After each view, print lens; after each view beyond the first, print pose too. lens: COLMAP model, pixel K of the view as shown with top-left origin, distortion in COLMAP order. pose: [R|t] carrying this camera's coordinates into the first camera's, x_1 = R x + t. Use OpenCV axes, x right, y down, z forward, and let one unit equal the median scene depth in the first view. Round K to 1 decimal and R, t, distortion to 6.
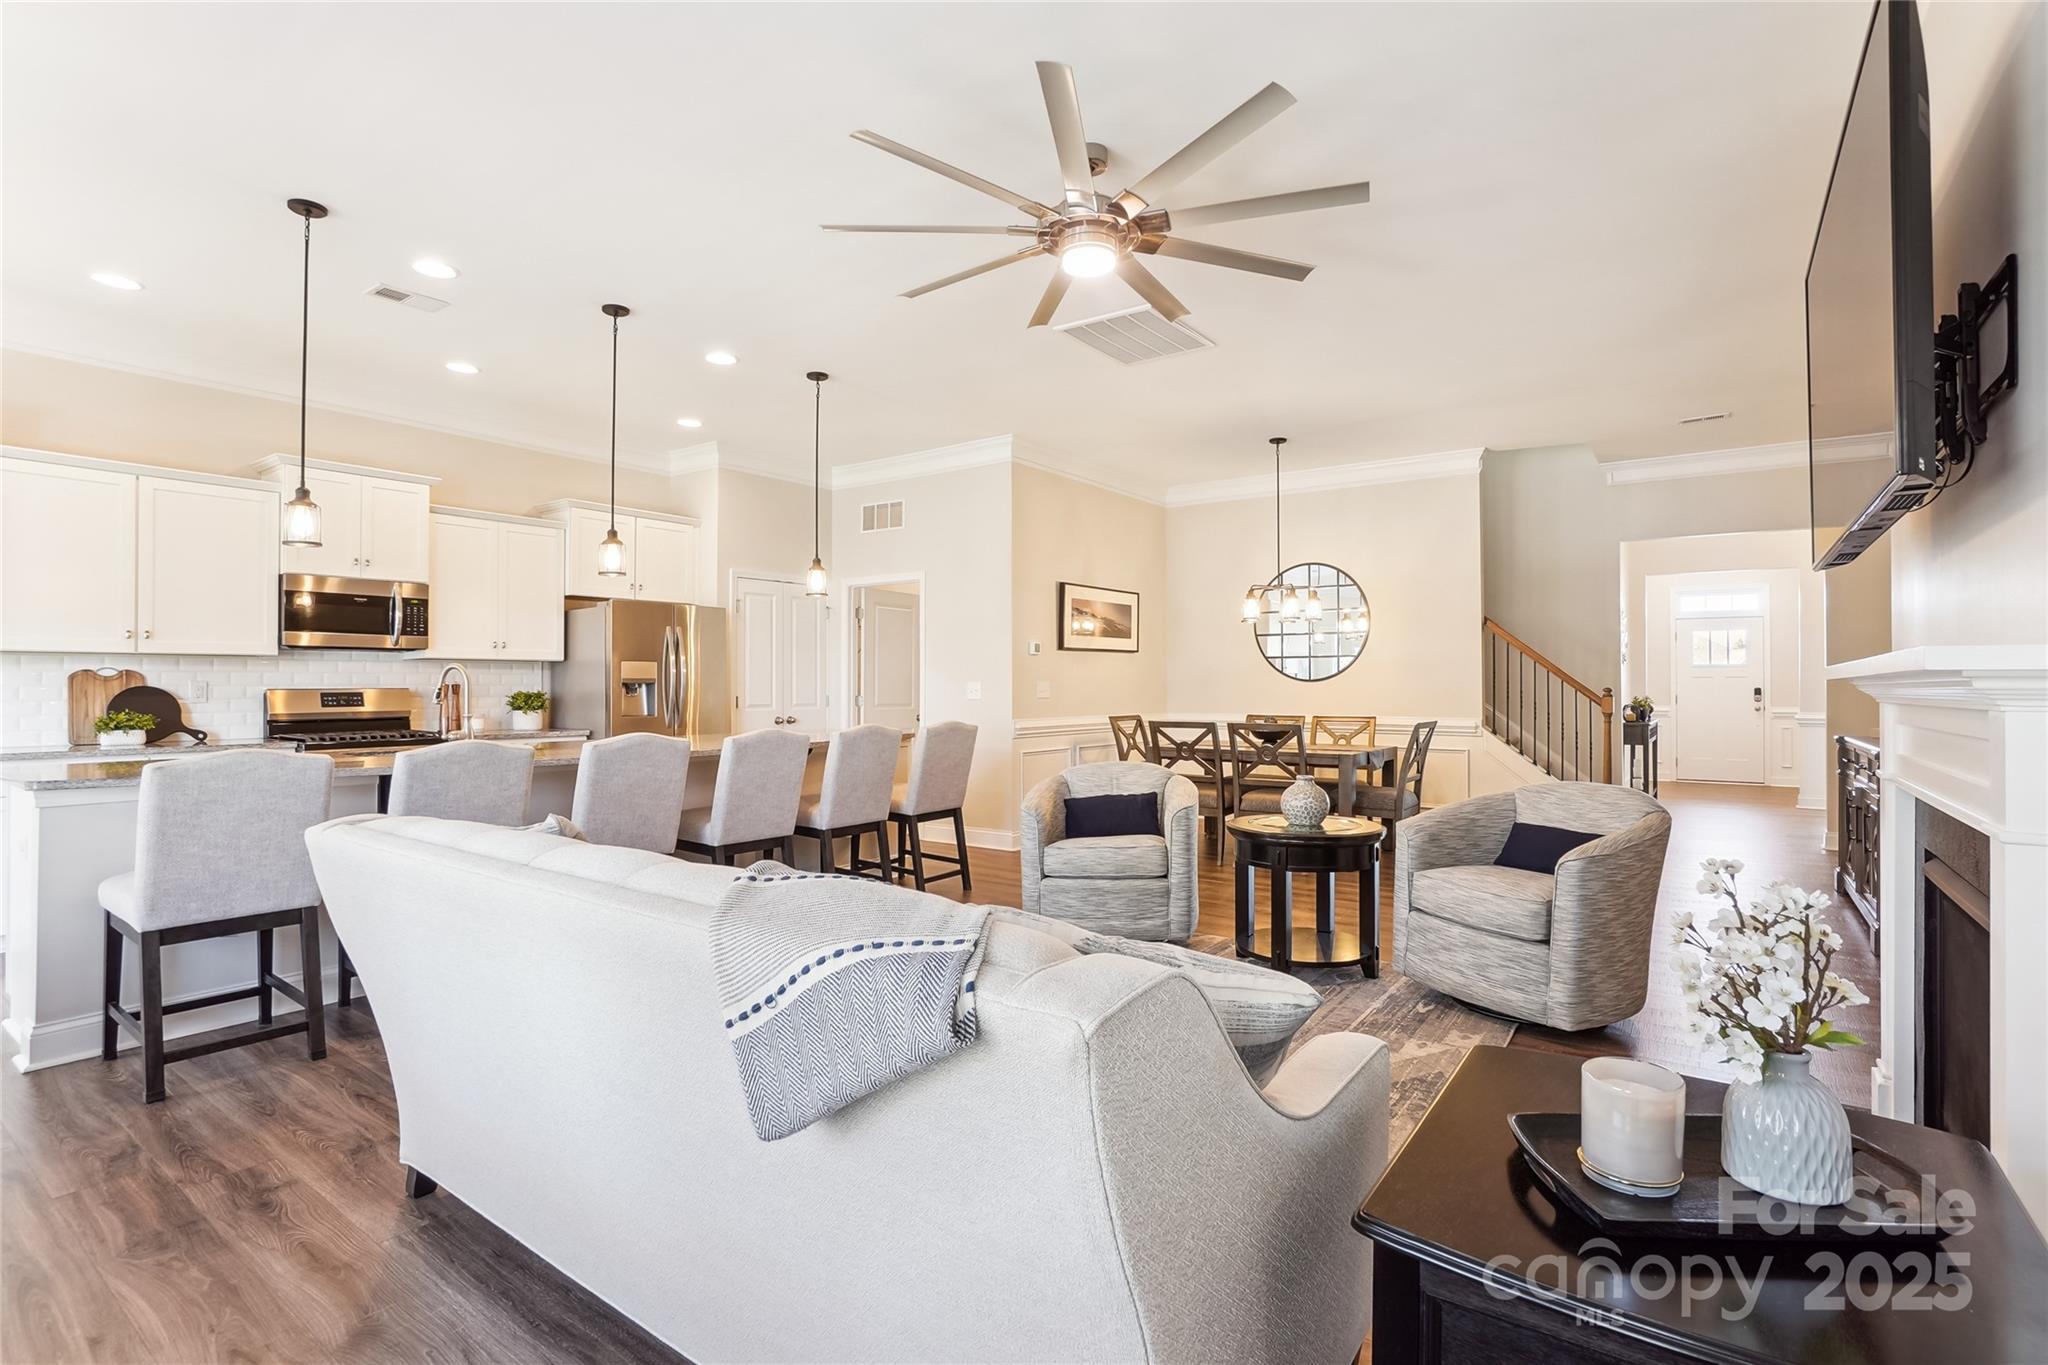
lens RADIAL K [[984.9, 0, 1034.3], [0, 984.9, 676.4], [0, 0, 1]] dist [-0.054691, 0.025800]
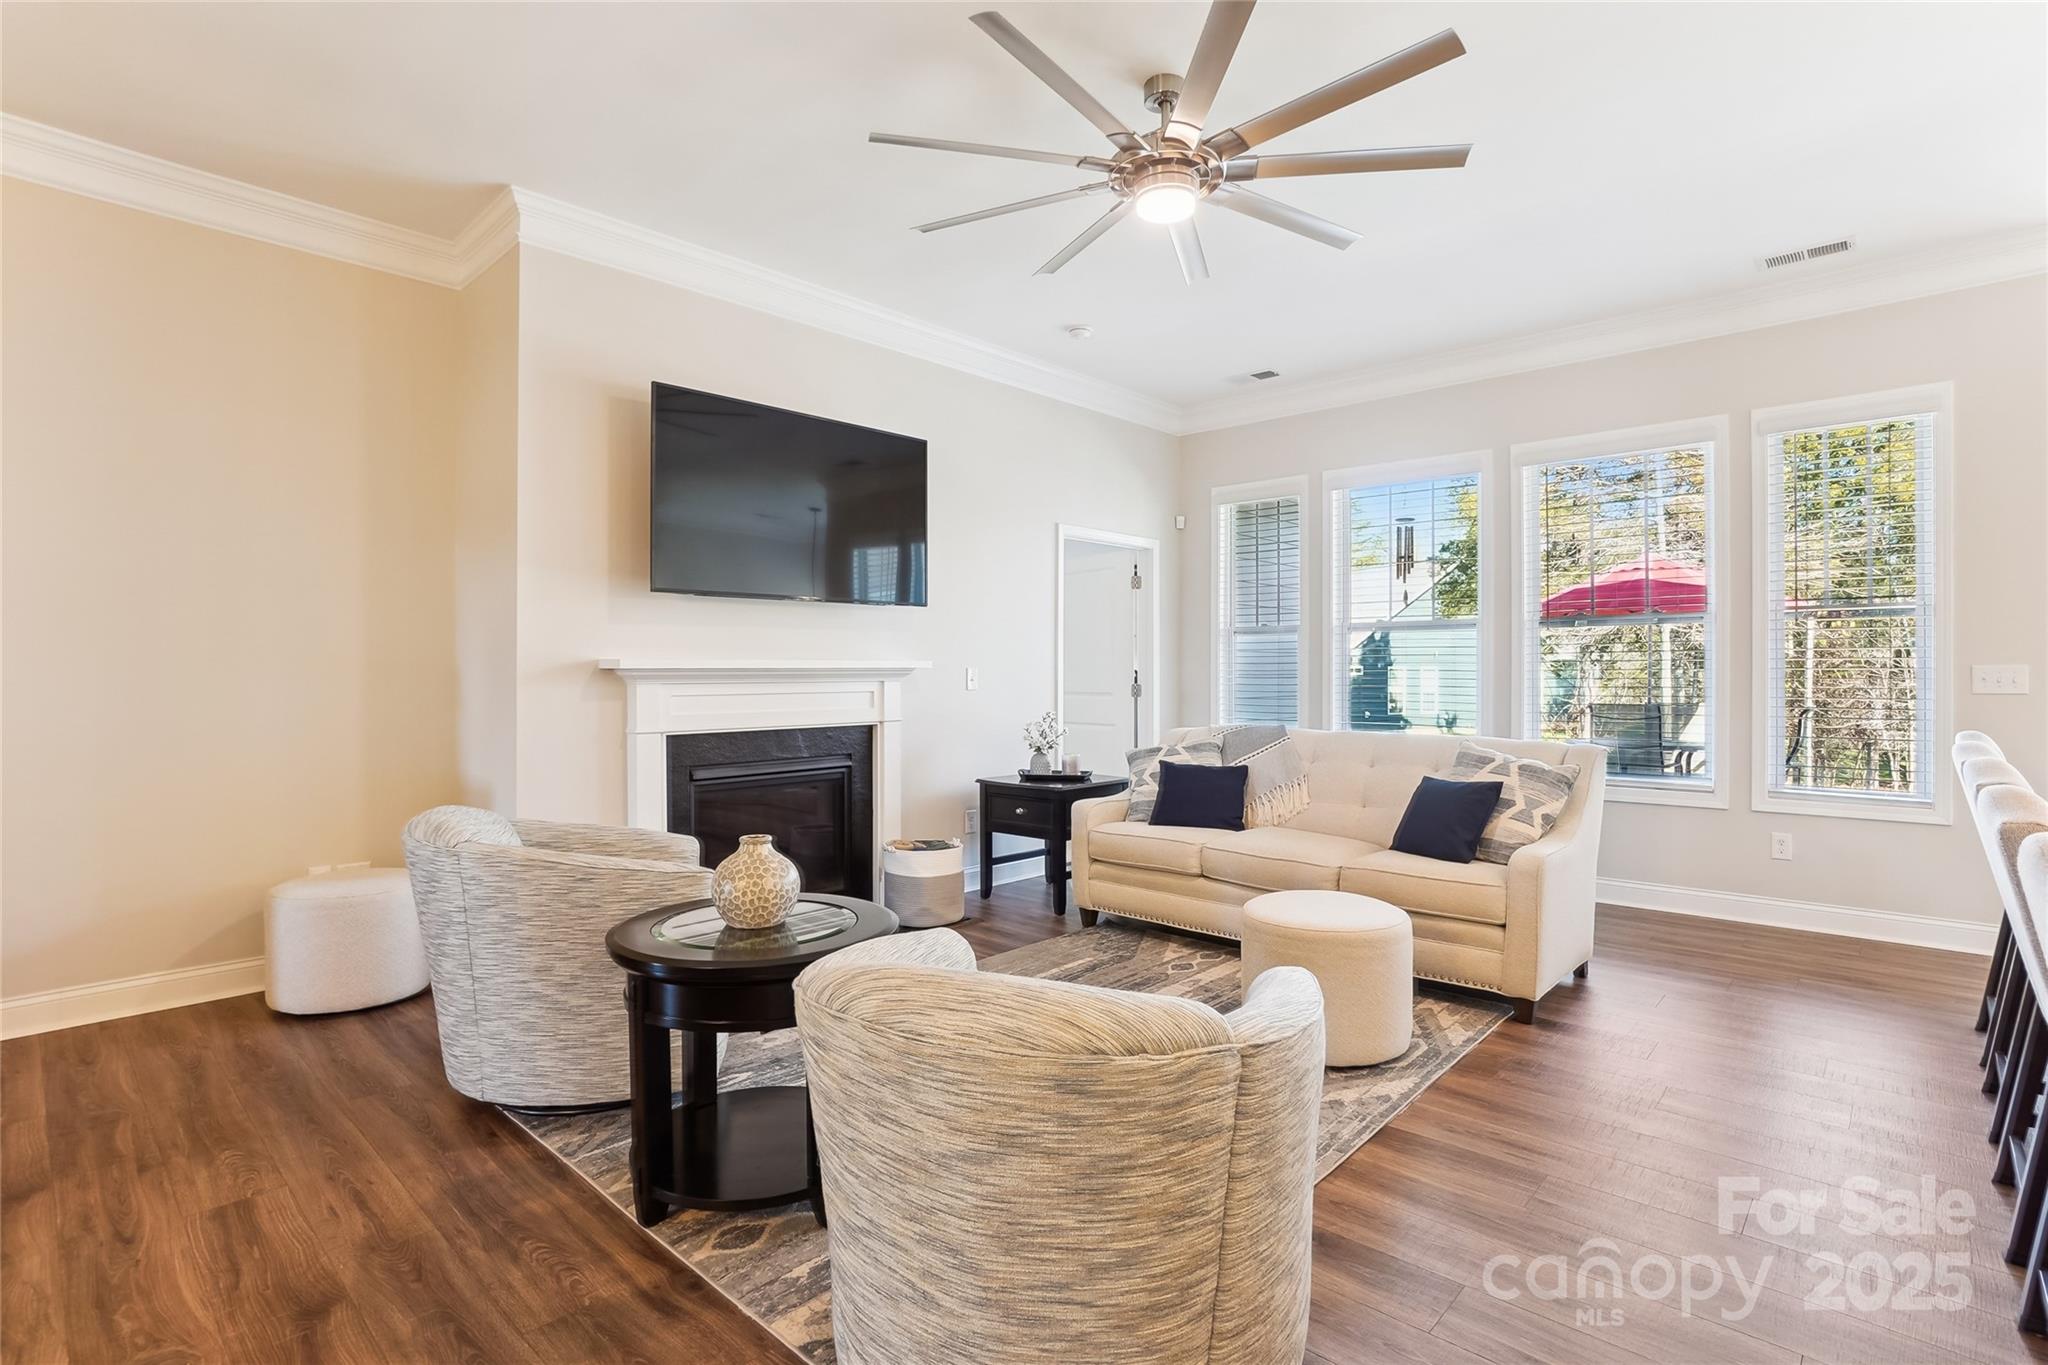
lens RADIAL K [[984.9, 0, 1034.3], [0, 984.9, 676.4], [0, 0, 1]] dist [-0.054691, 0.025800]
pose [[-0.992789, 0.000501, 0.119875, 0.041031], [0.000082, 0.999994, -0.003500, 0.008563], [-0.119876, -0.003465, -0.992783, 1.064287]]
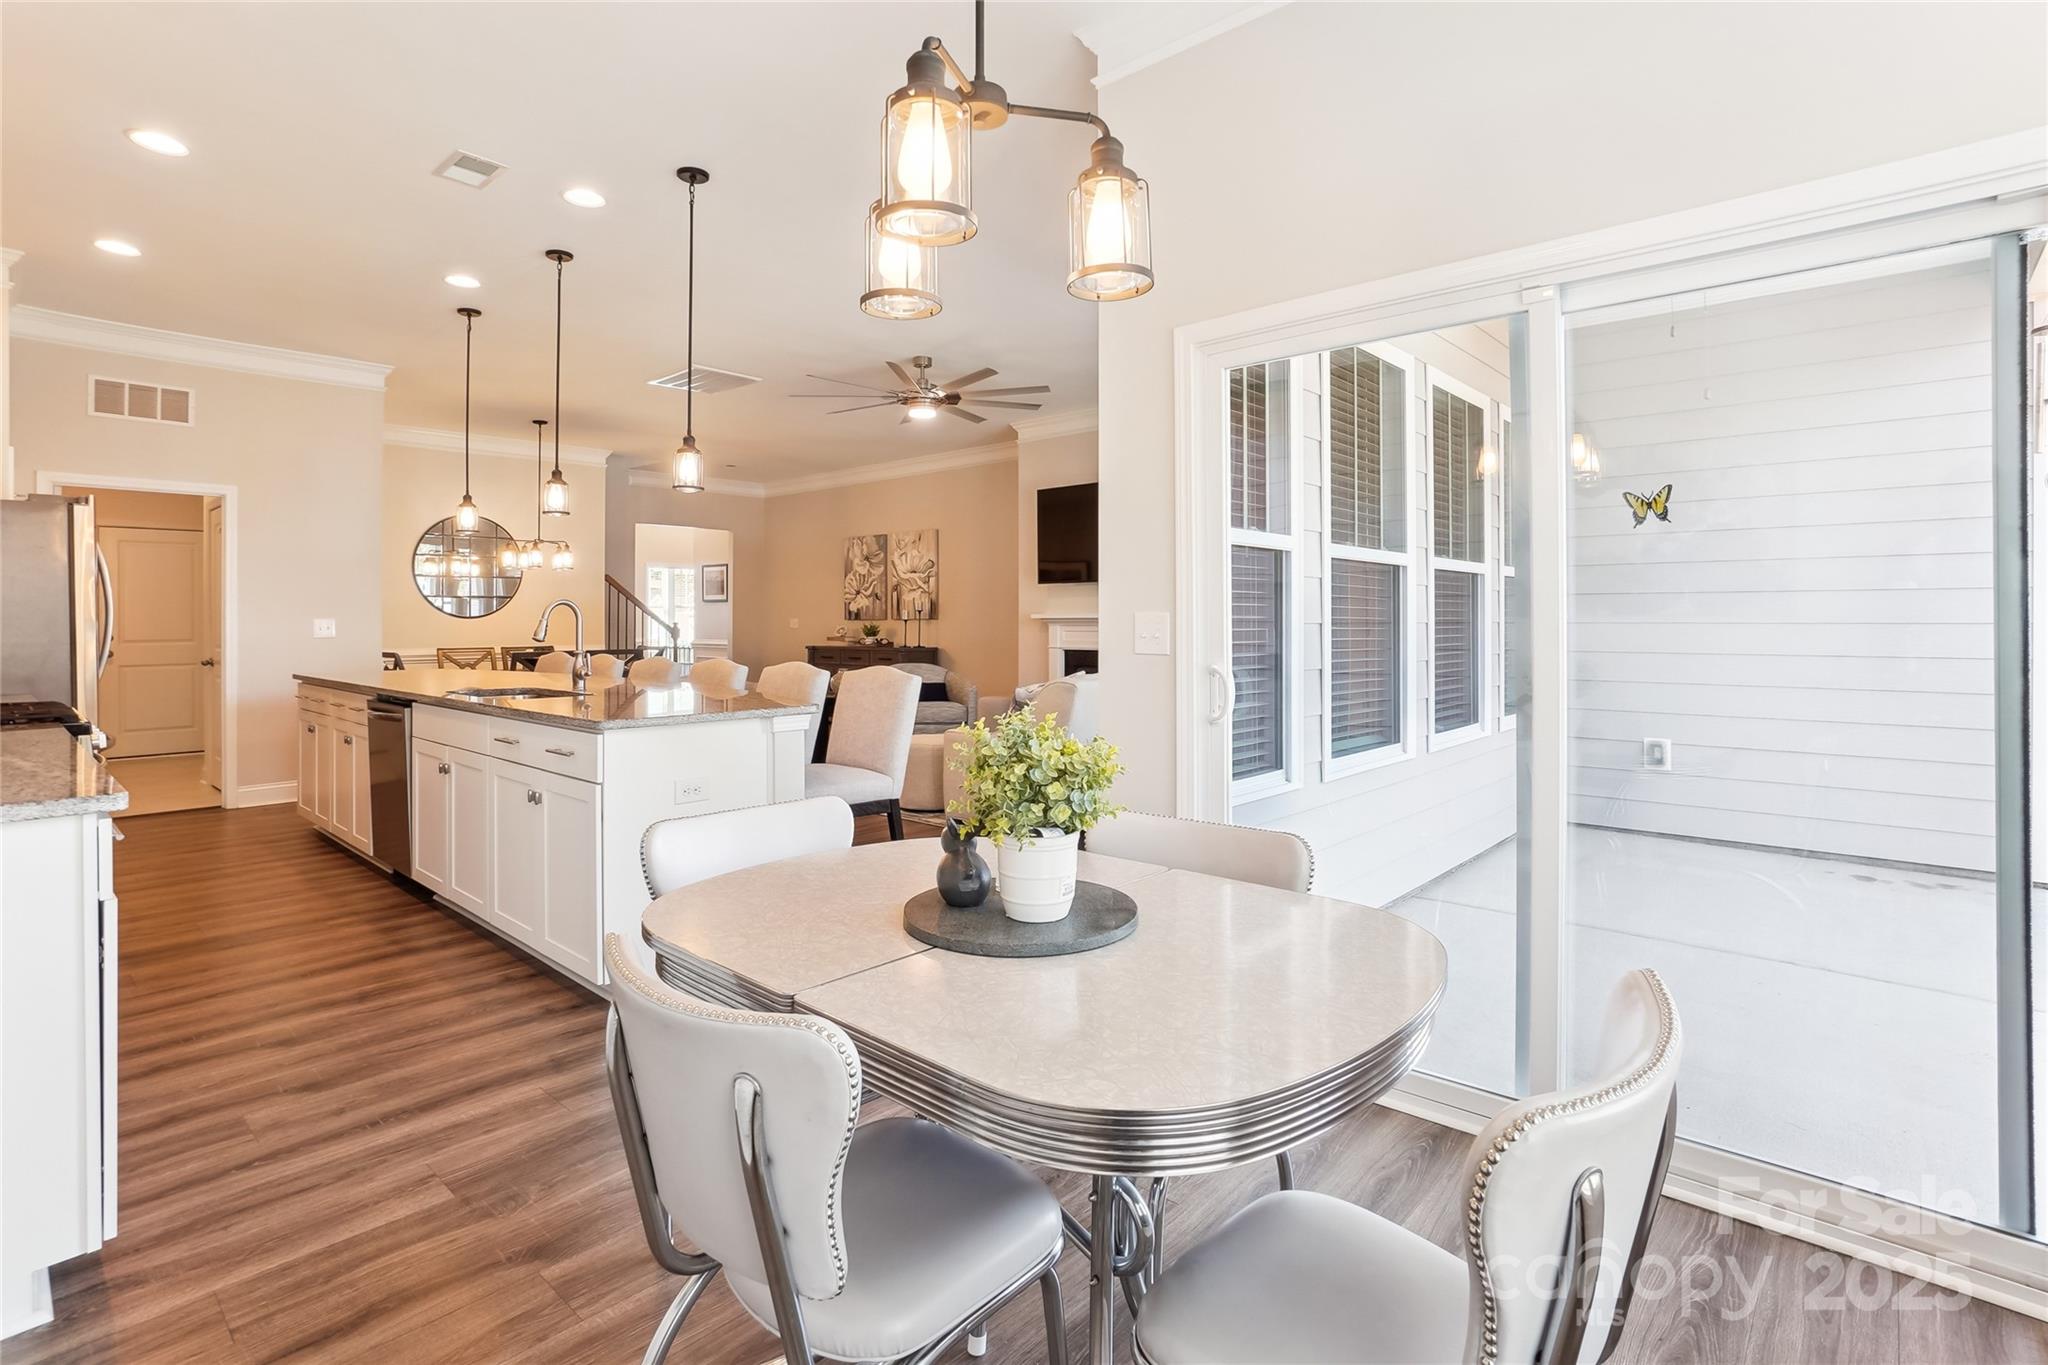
lens RADIAL K [[995.3, 0, 1017.8], [0, 995.3, 607.9], [0, 0, 1]] dist [-0.000279, -0.000205]
pose [[0.116294, 0.010561, 0.993159, -1.111516], [-0.006230, 0.999932, -0.009903, 0.001022], [-0.993195, -0.005036, 0.116352, 0.309015]]
